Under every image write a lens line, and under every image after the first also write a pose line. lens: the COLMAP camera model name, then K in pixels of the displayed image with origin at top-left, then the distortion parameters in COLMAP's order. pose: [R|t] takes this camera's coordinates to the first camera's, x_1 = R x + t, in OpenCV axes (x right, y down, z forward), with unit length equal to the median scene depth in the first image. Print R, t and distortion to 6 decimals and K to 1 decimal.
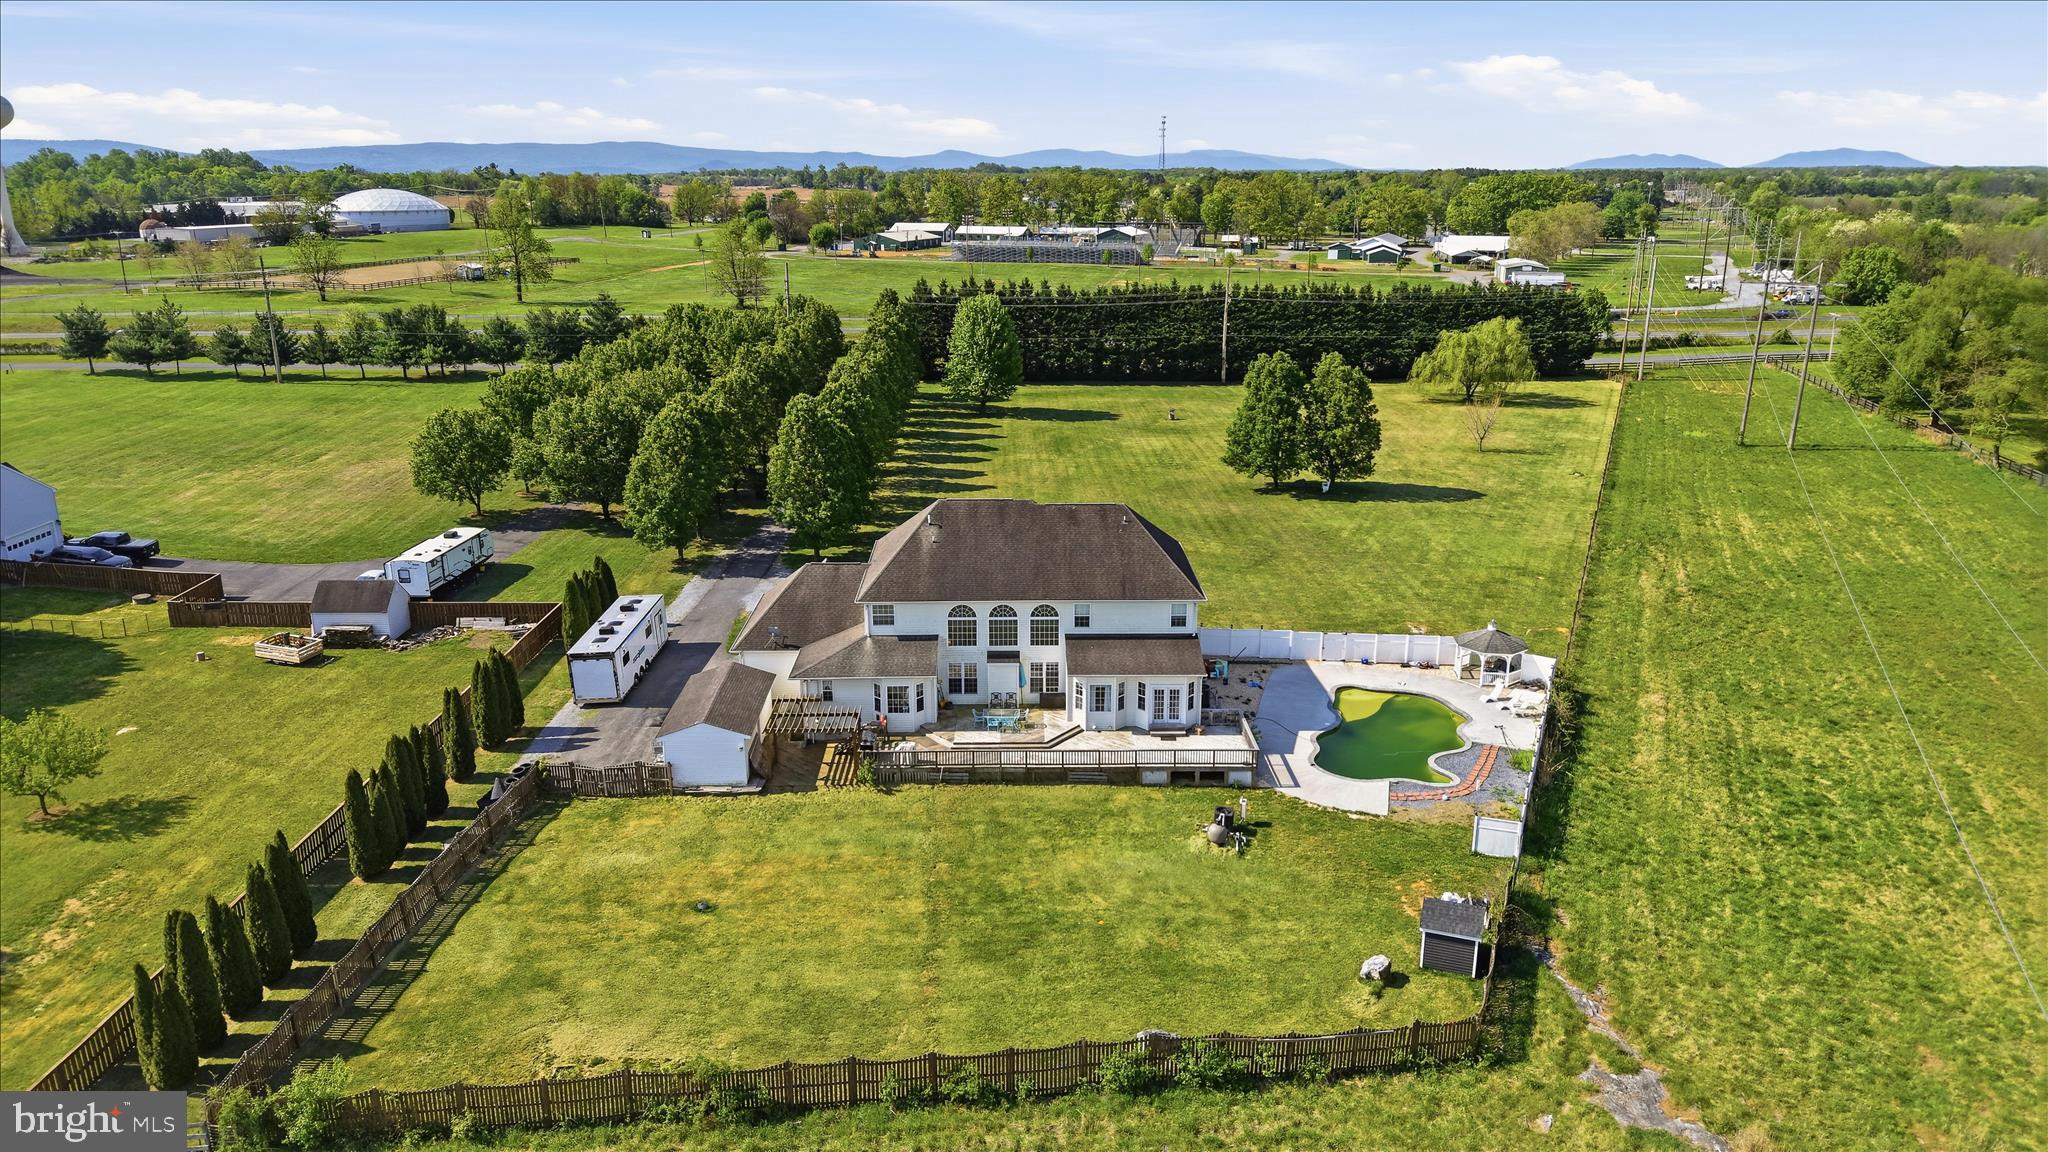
lens RADIAL K [[1383.4, 0, 1017.6], [0, 1383.4, 566.8], [0, 0, 1]] dist [0.035343, -0.033094]
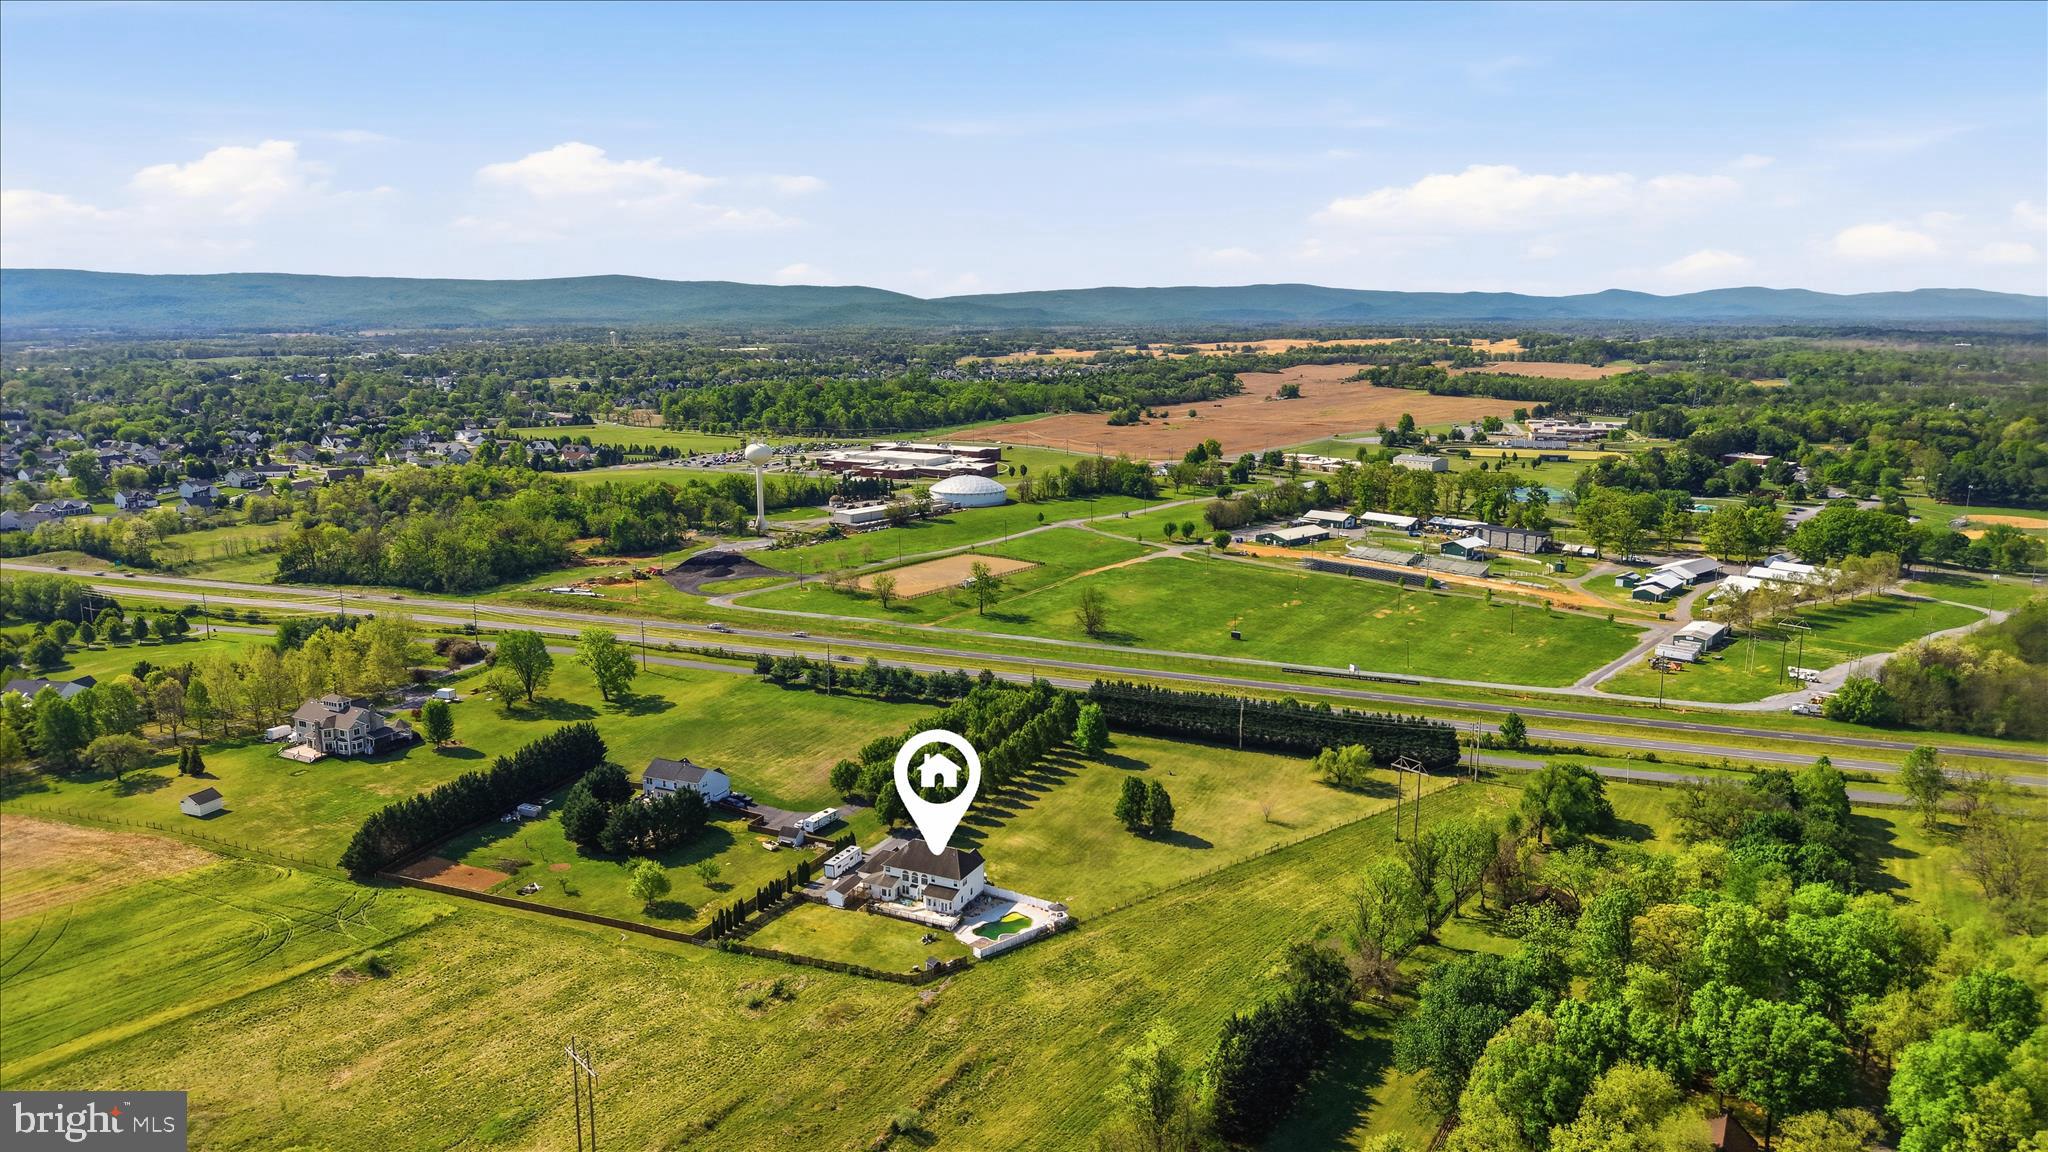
lens RADIAL K [[1383.4, 0, 1017.6], [0, 1383.4, 566.8], [0, 0, 1]] dist [0.035343, -0.033094]
pose [[0.899658, 0.090286, -0.427159, 1.815256], [-0.128037, 0.989927, -0.060430, -0.618205], [0.417400, 0.109059, 0.902155, -2.453530]]
